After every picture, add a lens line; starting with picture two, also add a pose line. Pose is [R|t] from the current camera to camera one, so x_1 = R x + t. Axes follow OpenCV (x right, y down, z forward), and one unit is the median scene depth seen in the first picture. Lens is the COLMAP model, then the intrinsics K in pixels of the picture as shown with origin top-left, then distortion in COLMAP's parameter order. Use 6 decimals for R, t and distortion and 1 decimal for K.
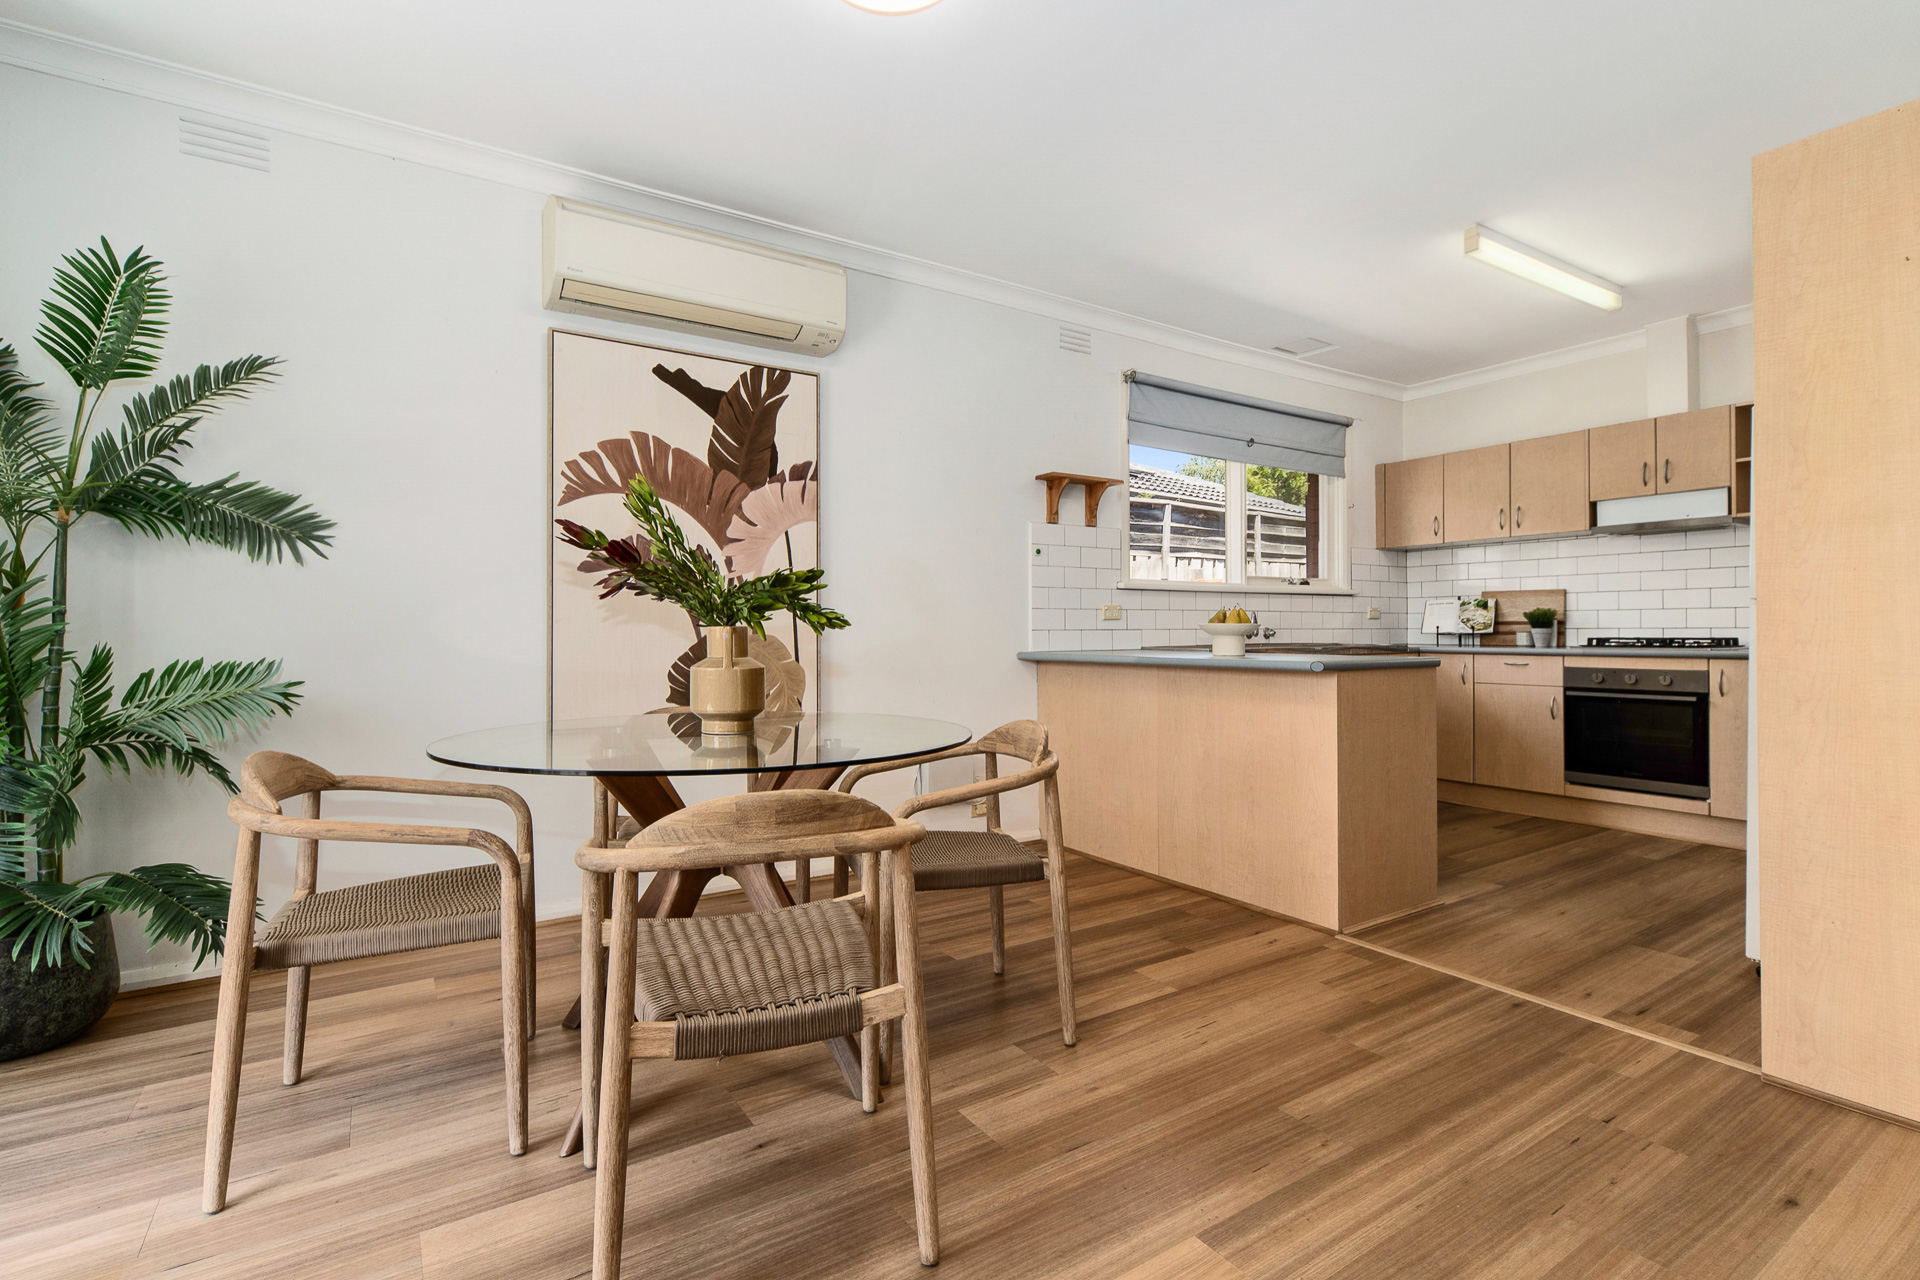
lens RADIAL K [[894.1, 0, 962.8], [0, 894.1, 625.8], [0, 0, 1]] dist [0.003475, 0.000571]
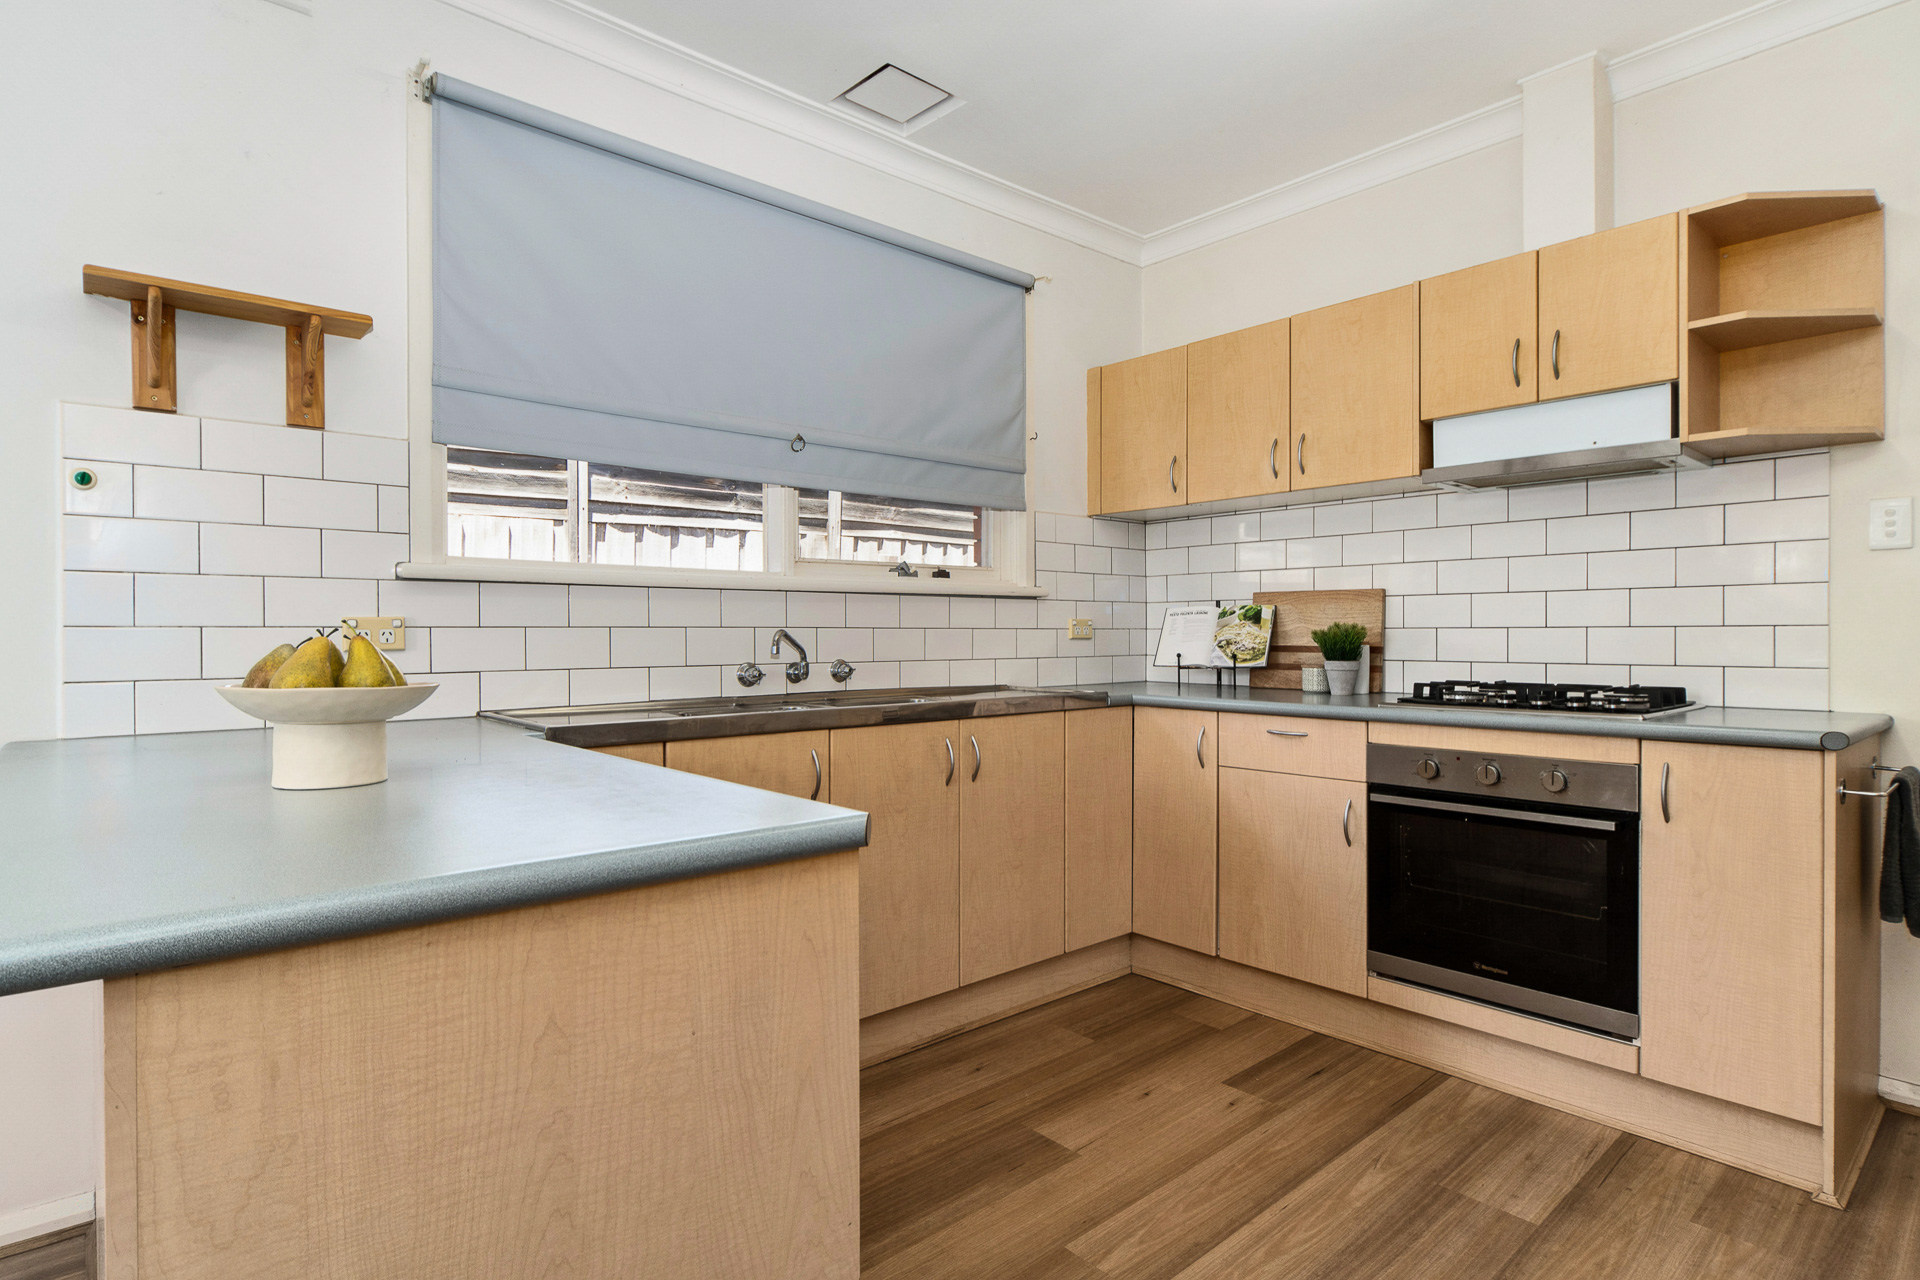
lens RADIAL K [[988.6, 0, 960.0], [0, 988.6, 640.0], [0, 0, 1]] dist [-0.004318, -0.000941]
pose [[0.989707, 0.001173, 0.143105, 0.339868], [-0.002725, 0.999940, 0.010655, -0.015758], [-0.143084, -0.010935, 0.989650, 0.452086]]
